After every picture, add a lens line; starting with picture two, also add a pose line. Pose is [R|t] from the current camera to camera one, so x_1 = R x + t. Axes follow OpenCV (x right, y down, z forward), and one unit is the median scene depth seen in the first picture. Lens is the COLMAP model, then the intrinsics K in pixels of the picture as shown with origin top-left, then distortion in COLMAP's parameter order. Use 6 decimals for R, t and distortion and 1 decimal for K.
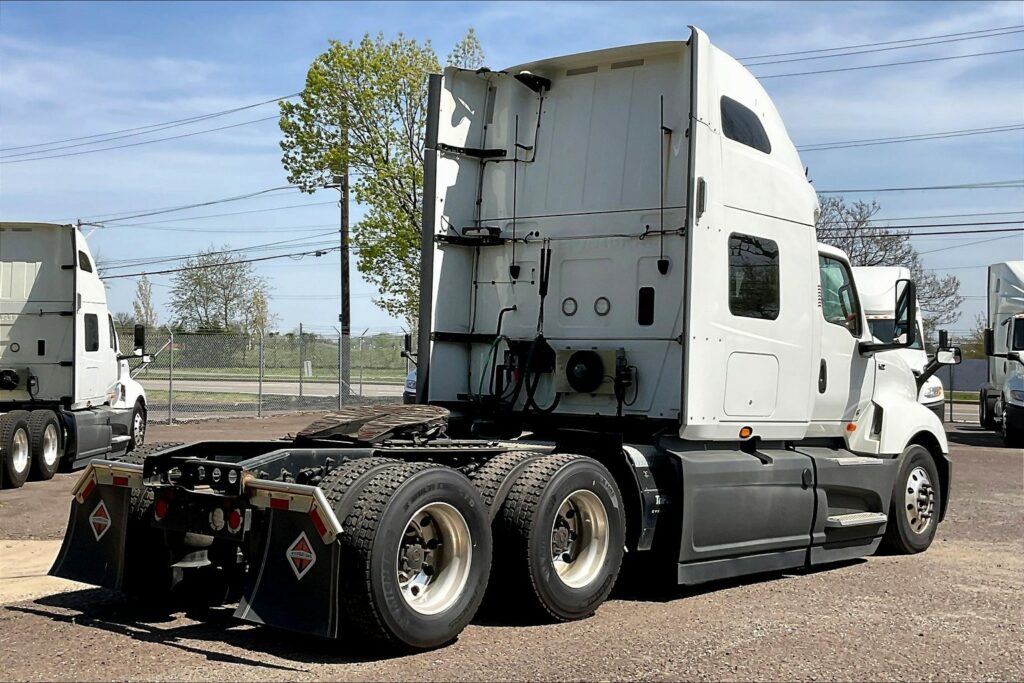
lens RADIAL K [[1368.6, 0, 512.8], [0, 1368.6, 334.2], [0, 0, 1]] dist [0.007577, 0.000000]
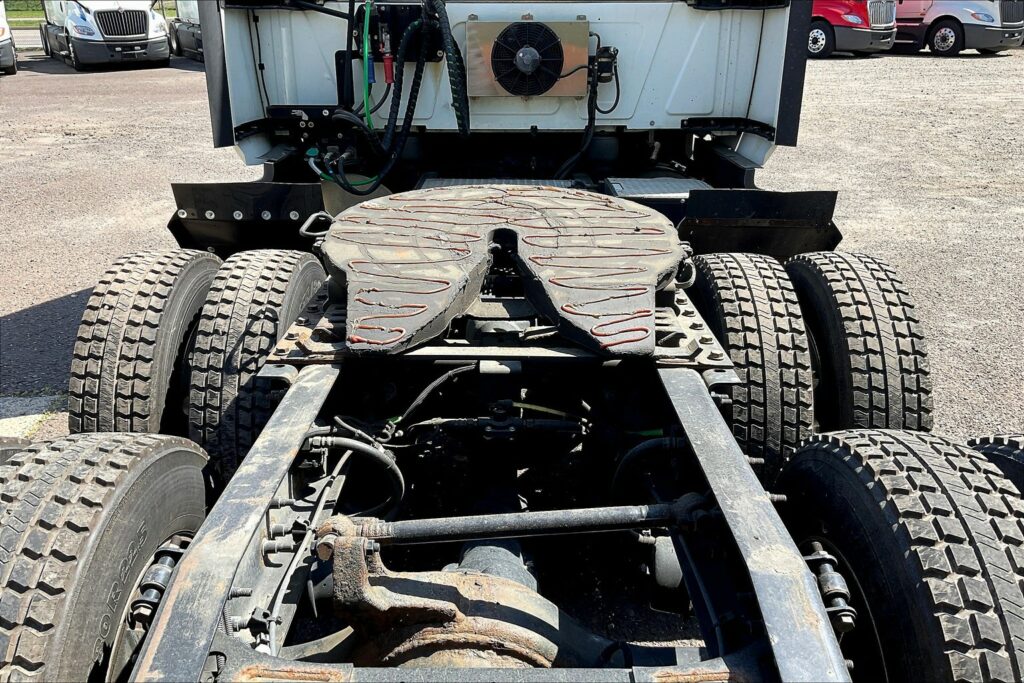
lens RADIAL K [[841.1, 0, 510.5], [0, 841.1, 332.4], [0, 0, 1]] dist [0.027703, -0.056211]
pose [[0.775203, -0.249845, 0.580204, -0.195436], [0.001847, 0.919356, 0.393422, -0.008539], [-0.631709, -0.303911, 0.713149, 0.679653]]
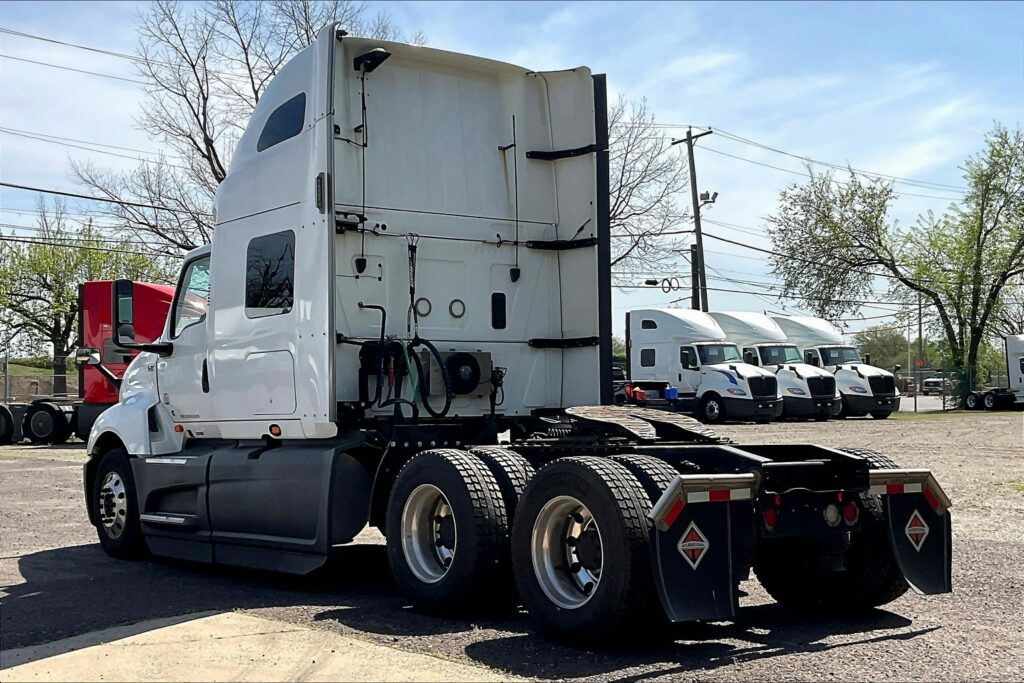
lens RADIAL K [[1435.1, 0, 511.2], [0, 1435.1, 343.3], [0, 0, 1]] dist [0.058240, 0.000000]
pose [[0.234381, 0.016908, 0.971998, -0.928538], [-0.013598, 0.999808, -0.014113, 0.018969], [-0.972050, -0.009909, 0.234566, 0.698697]]
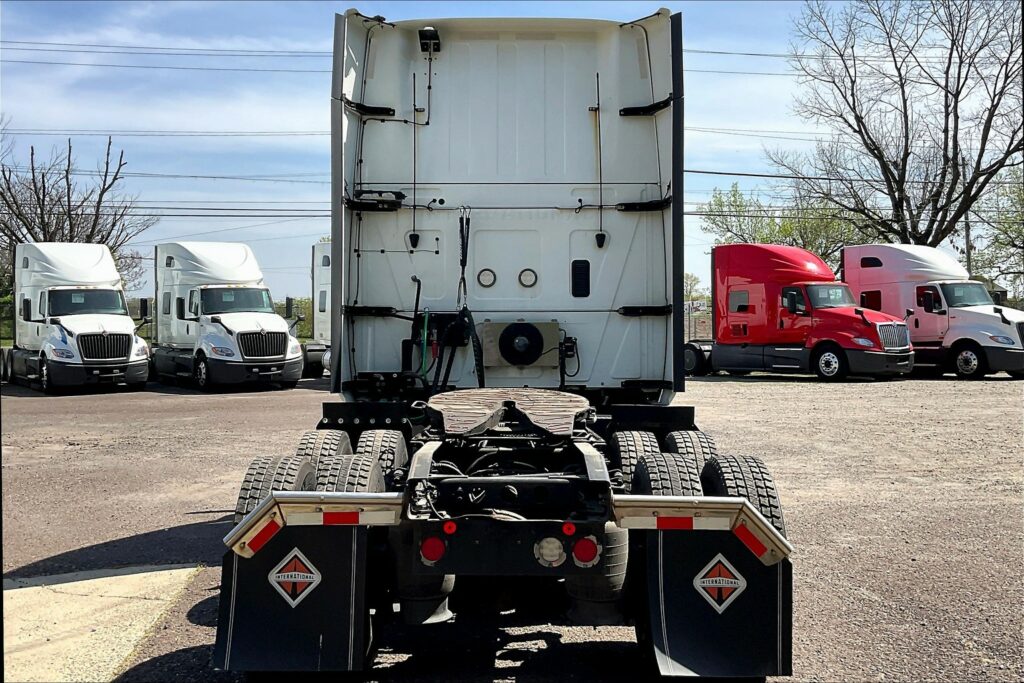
lens RADIAL K [[1106.4, 0, 508.9], [0, 1106.4, 321.6], [0, 0, 1]] dist [0.072407, 0.000000]
pose [[0.774080, -0.015215, 0.632905, -0.444770], [0.002553, 0.999778, 0.020913, -0.005566], [-0.633083, -0.014573, 0.773947, 0.377862]]
